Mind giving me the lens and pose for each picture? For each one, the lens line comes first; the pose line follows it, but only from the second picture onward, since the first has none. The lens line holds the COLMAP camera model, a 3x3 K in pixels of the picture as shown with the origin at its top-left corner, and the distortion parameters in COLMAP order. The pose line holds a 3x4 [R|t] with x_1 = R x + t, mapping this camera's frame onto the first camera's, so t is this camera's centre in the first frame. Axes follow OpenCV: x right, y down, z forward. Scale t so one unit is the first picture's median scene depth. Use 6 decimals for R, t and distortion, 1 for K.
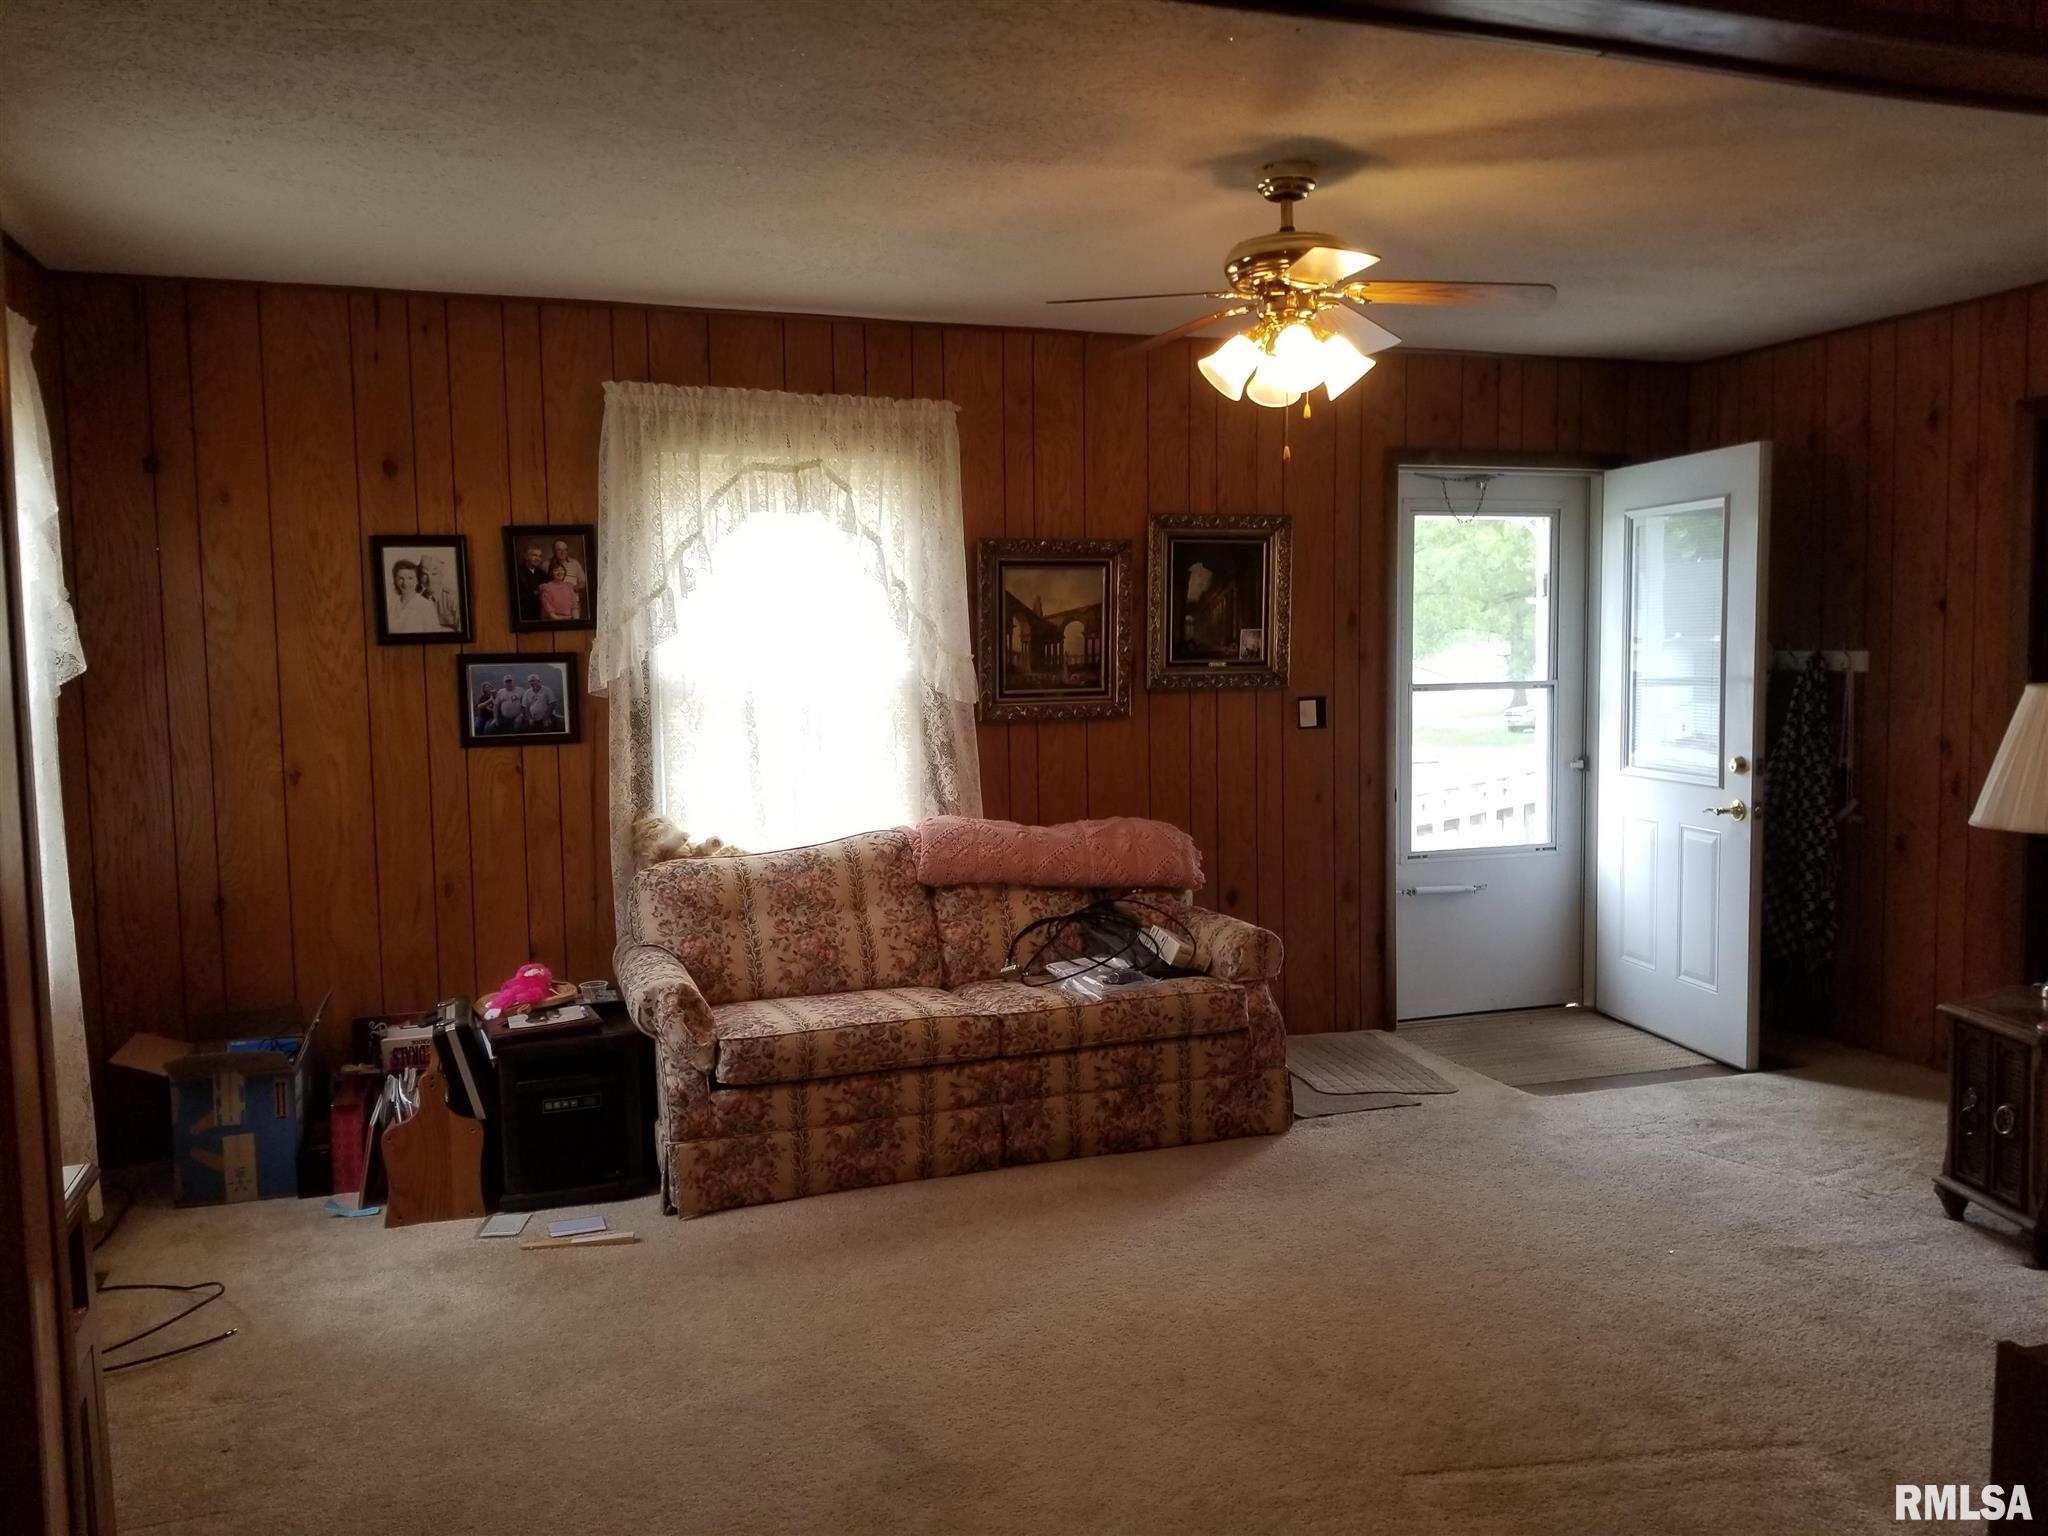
lens RADIAL K [[1562.1, 0, 1022.9], [0, 1562.1, 775.4], [0, 0, 1]] dist [0.079419, -0.154077]
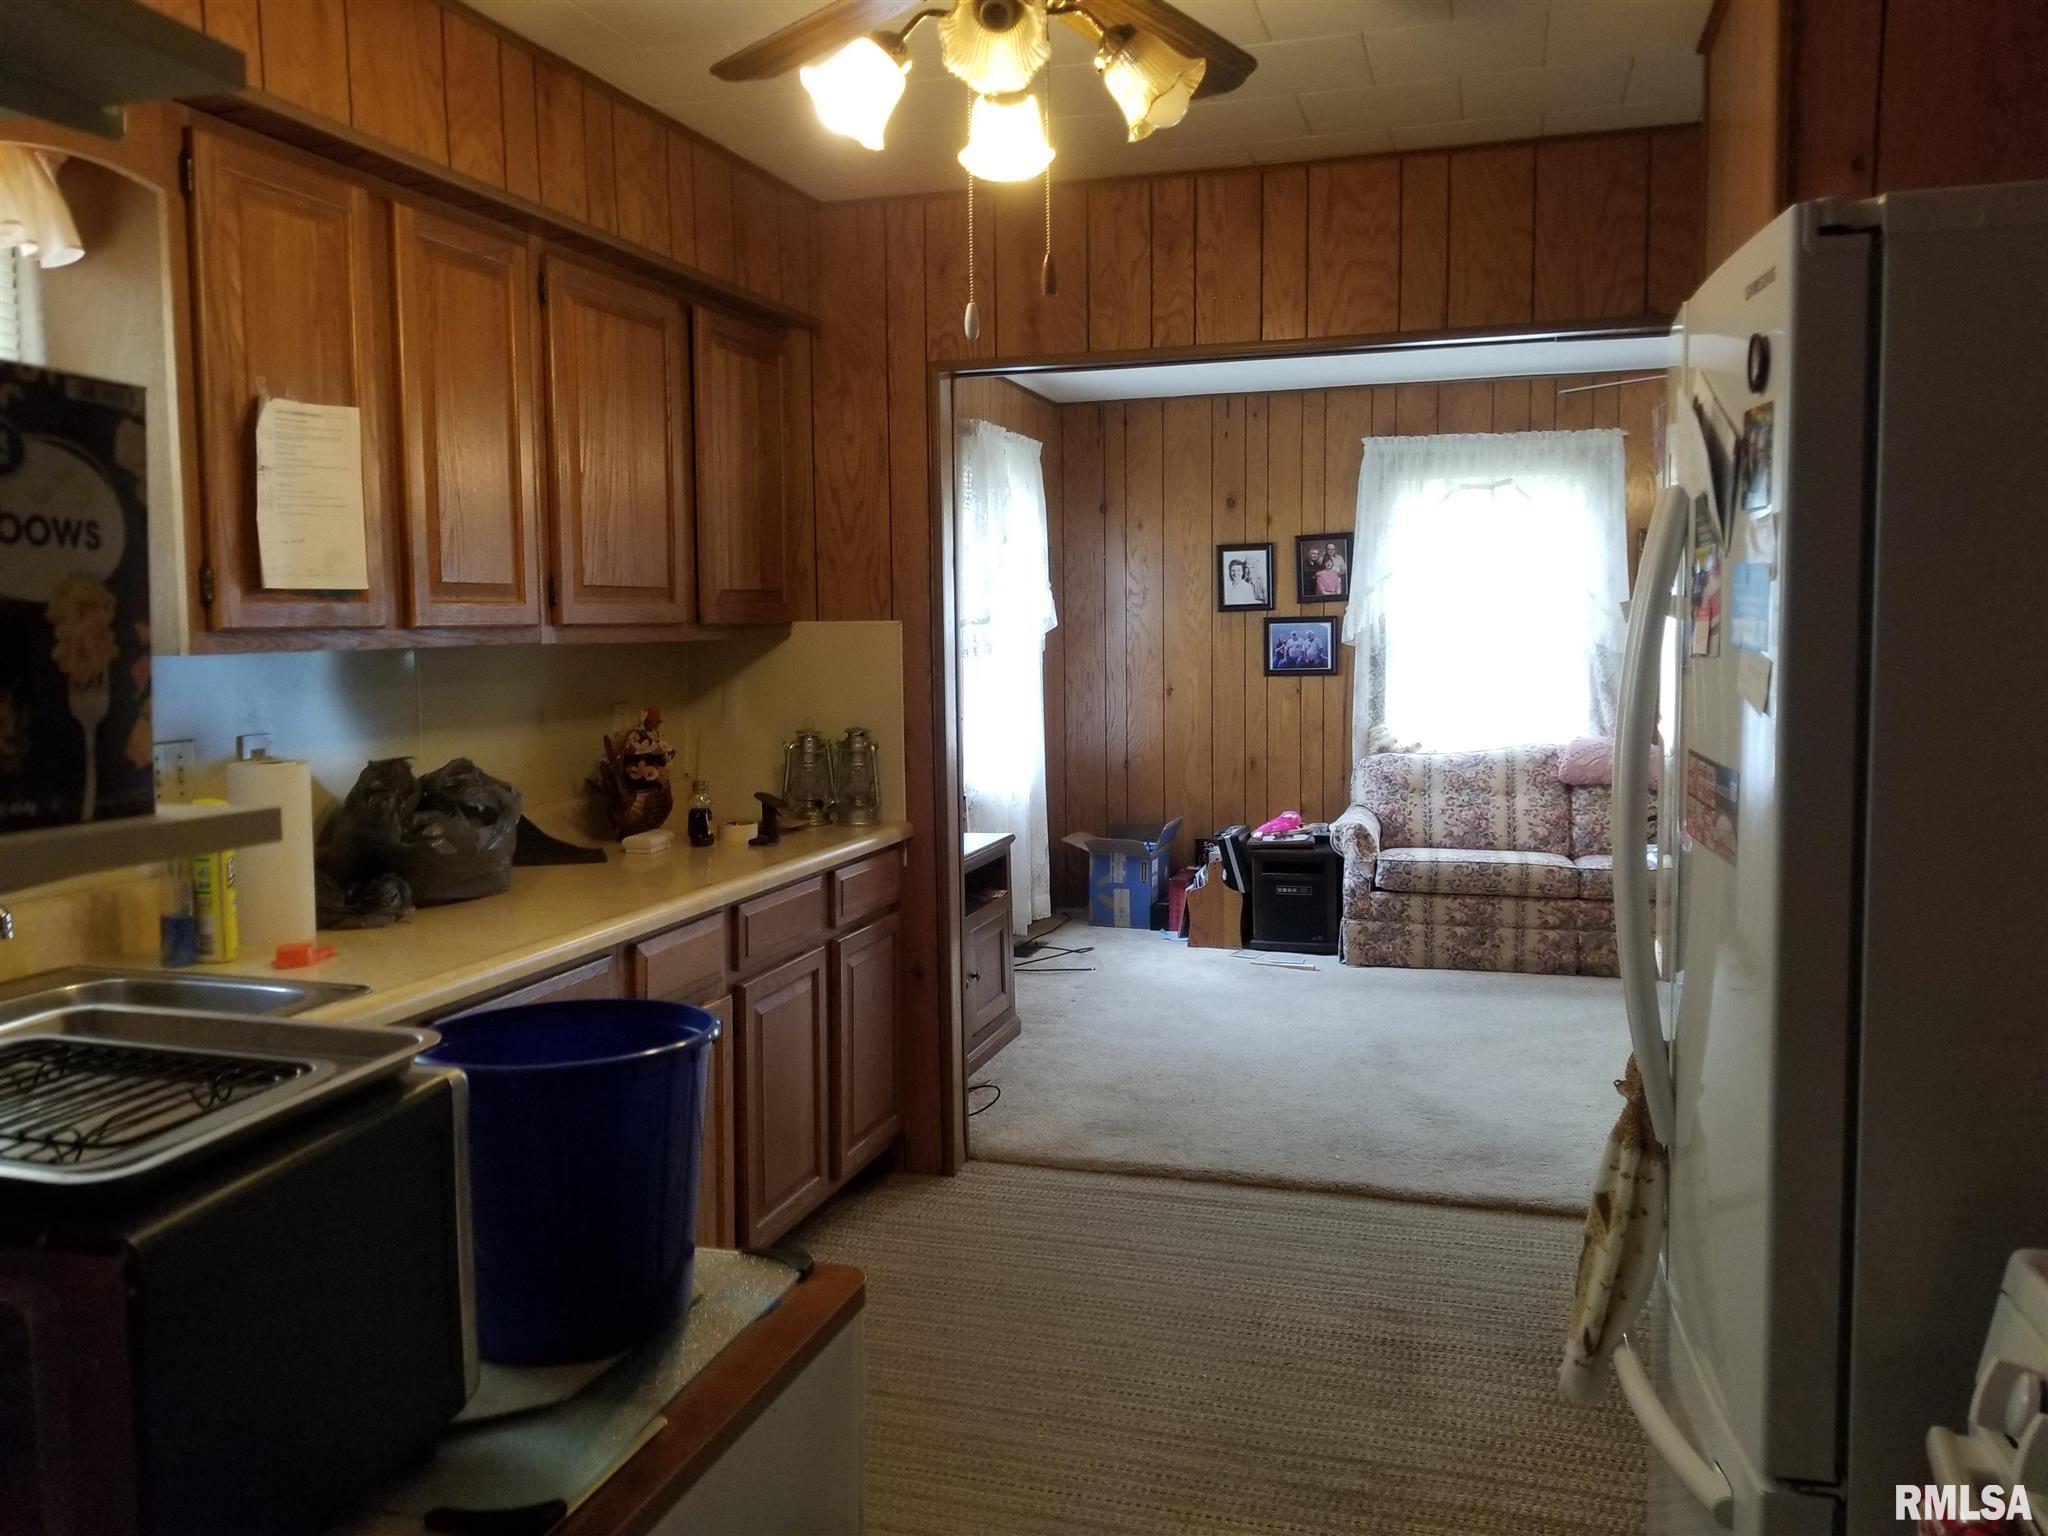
lens RADIAL K [[1583.1, 0, 1024.6], [0, 1583.1, 732.6], [0, 0, 1]] dist [0.105513, -0.154289]
pose [[0.814962, 0.044269, -0.577821, 0.380711], [-0.046313, 0.998864, 0.011206, 0.033148], [0.577661, 0.017628, 0.816087, -0.453753]]
